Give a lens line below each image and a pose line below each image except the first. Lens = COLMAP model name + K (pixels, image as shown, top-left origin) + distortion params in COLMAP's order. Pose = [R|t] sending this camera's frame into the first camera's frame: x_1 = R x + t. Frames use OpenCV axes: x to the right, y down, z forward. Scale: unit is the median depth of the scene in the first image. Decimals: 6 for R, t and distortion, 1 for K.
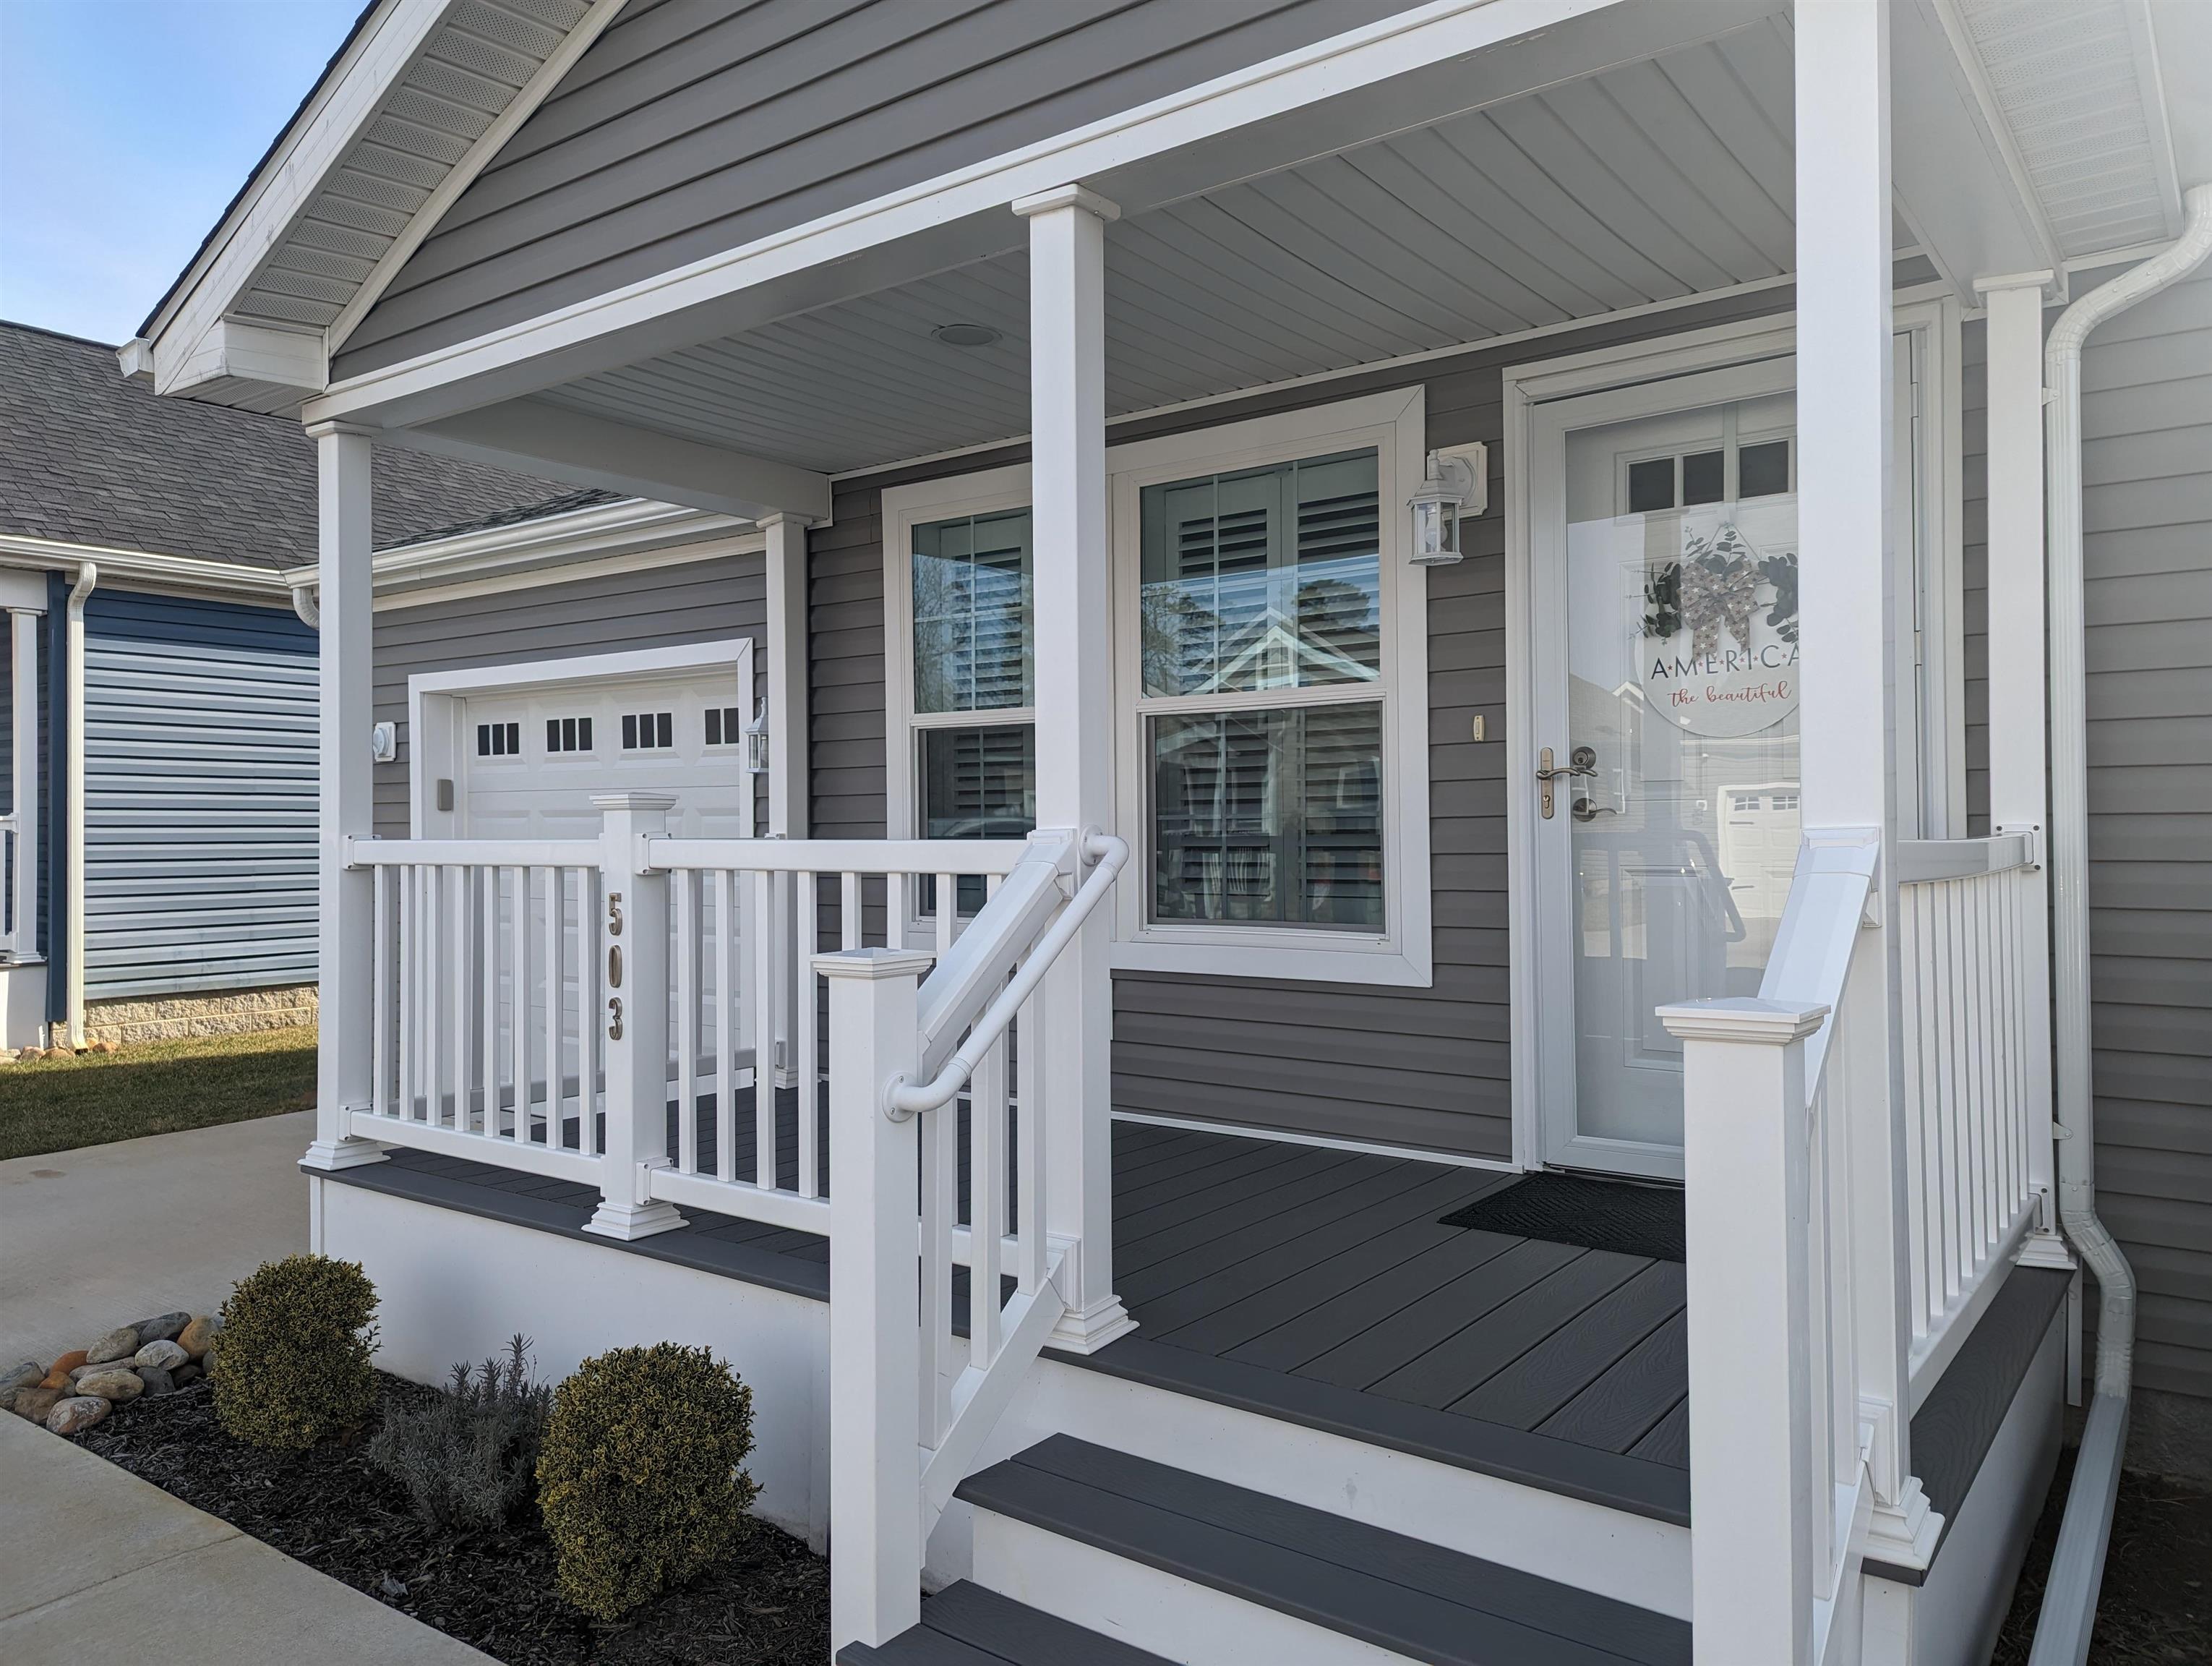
lens RADIAL K [[1542.4, 0, 1116.9], [0, 1542.4, 844.3], [0, 0, 1]] dist [0.078250, -0.081430]
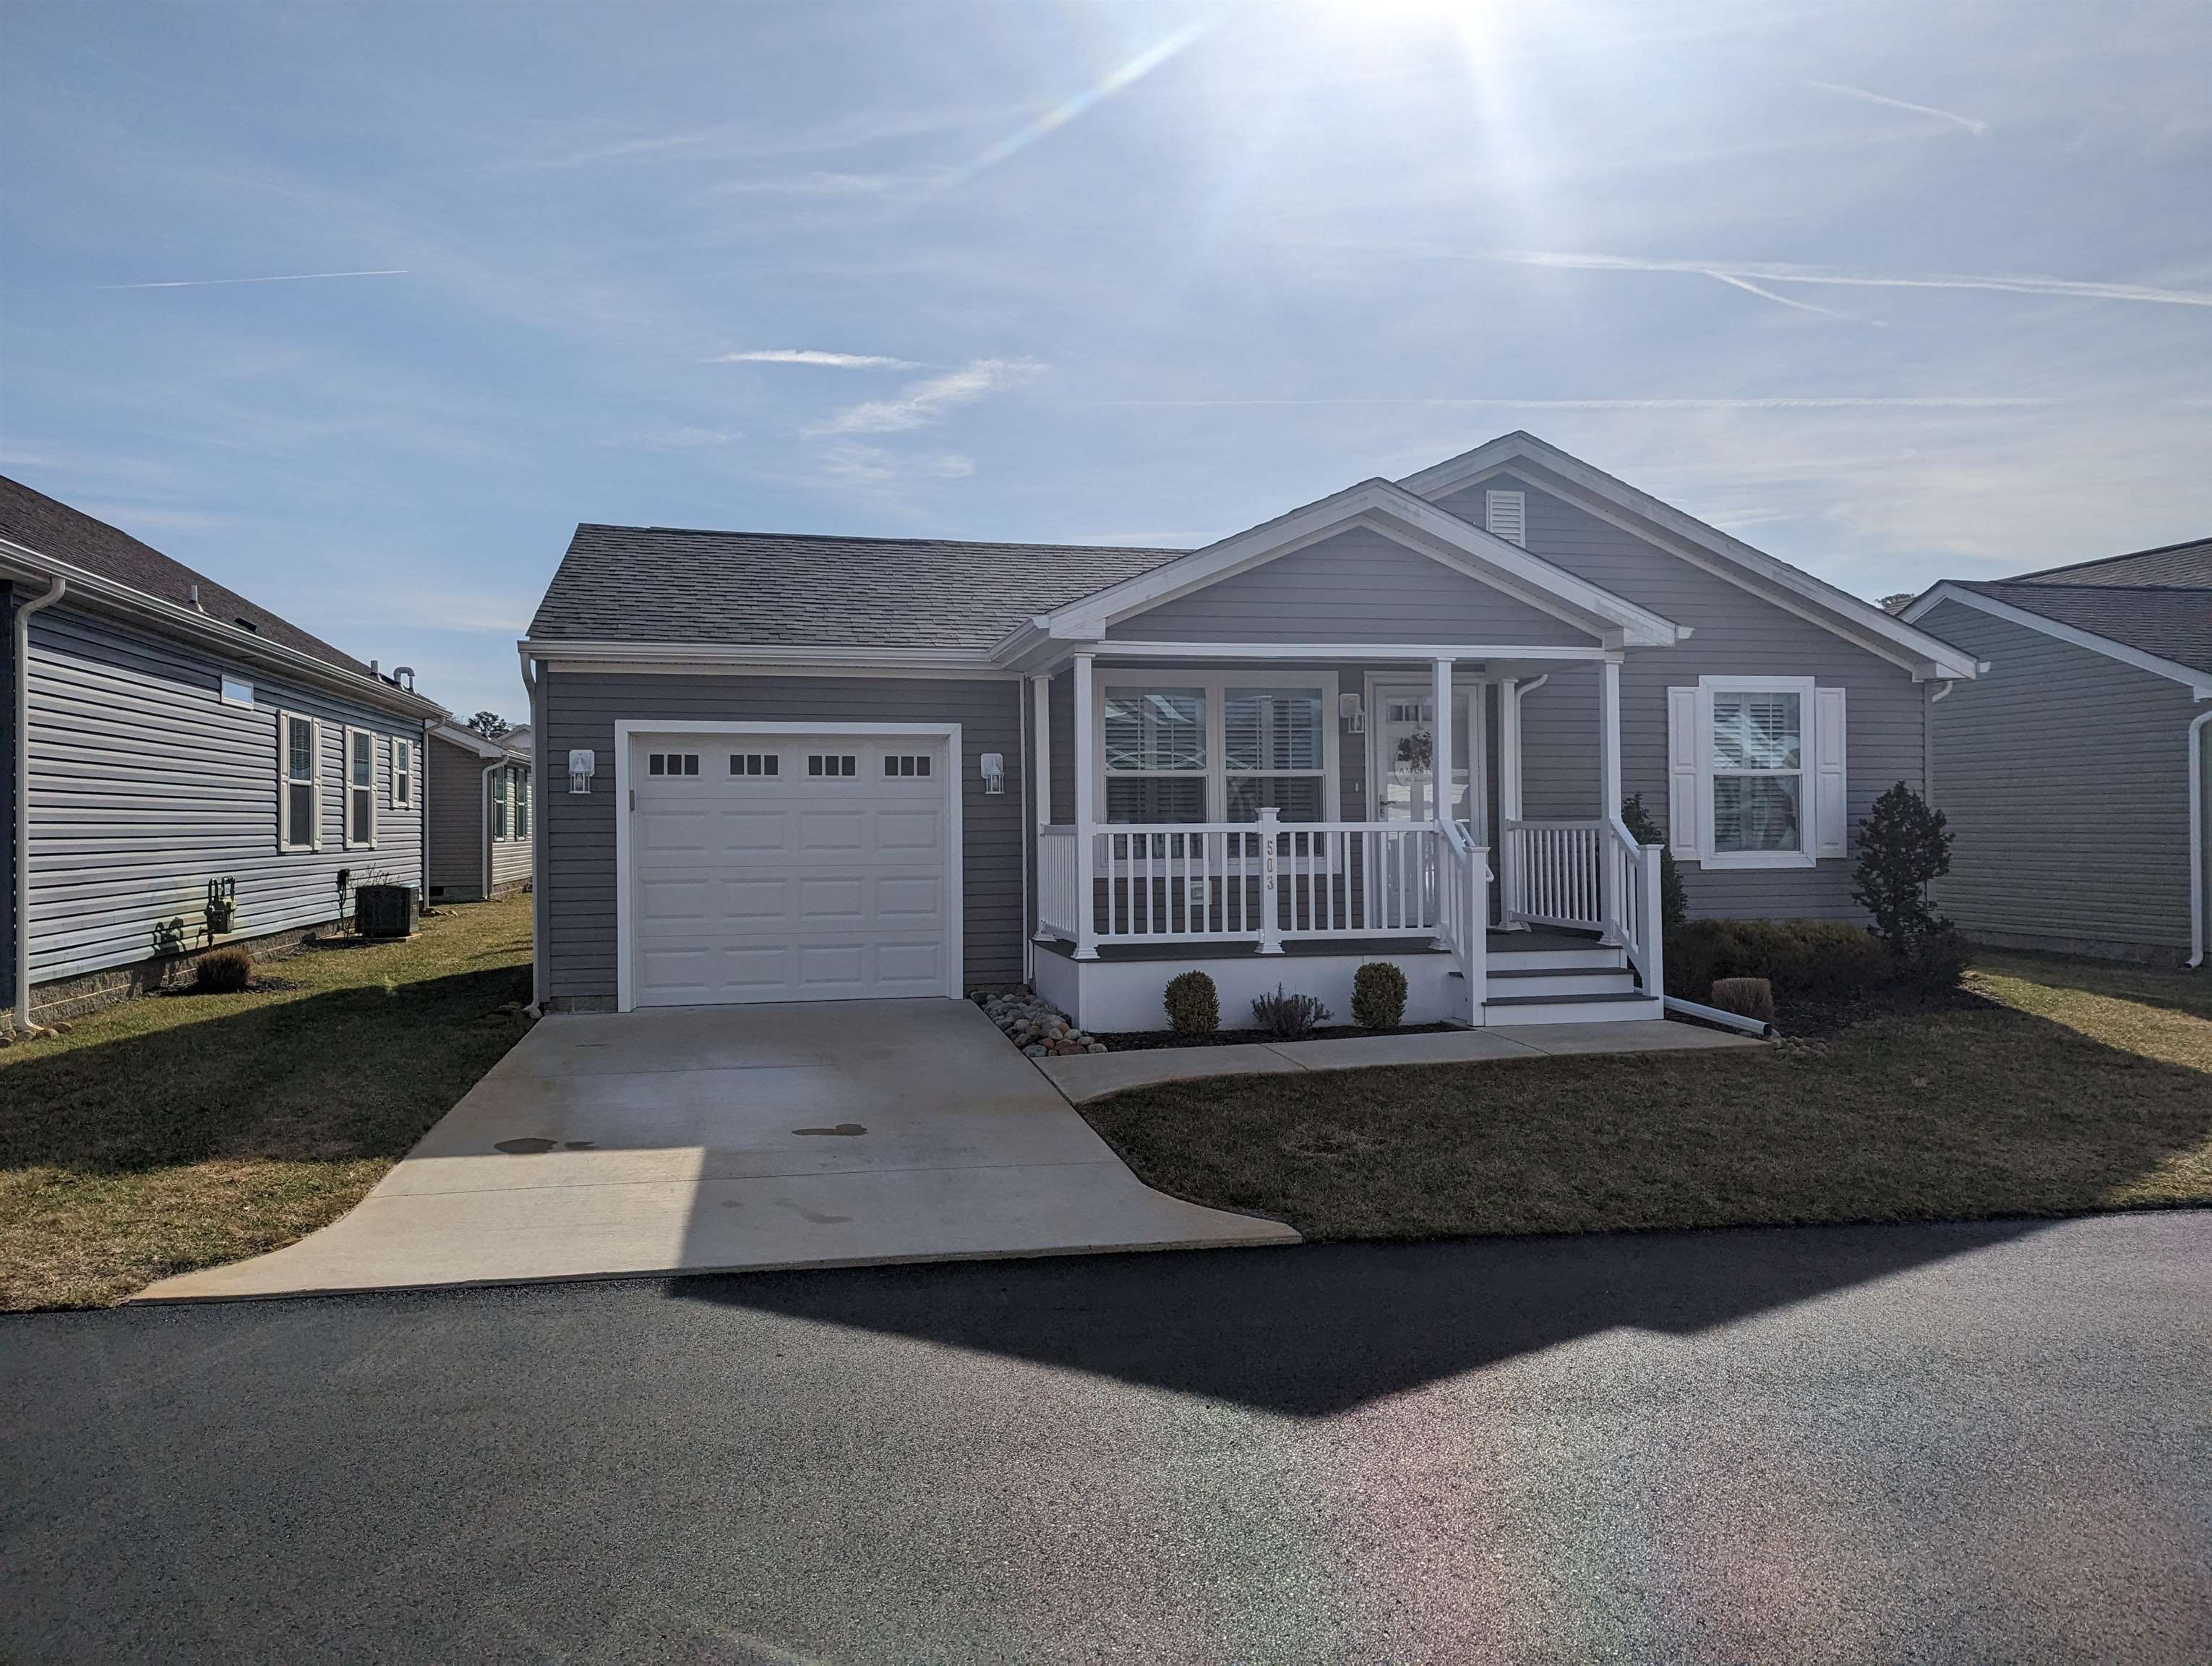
lens RADIAL K [[1542.4, 0, 1116.9], [0, 1542.4, 844.3], [0, 0, 1]] dist [0.078250, -0.081430]
pose [[0.641240, -0.013349, 0.767224, -2.102389], [0.012770, 0.999896, 0.006725, 0.010523], [-0.767234, 0.005485, 0.641344, -0.514539]]
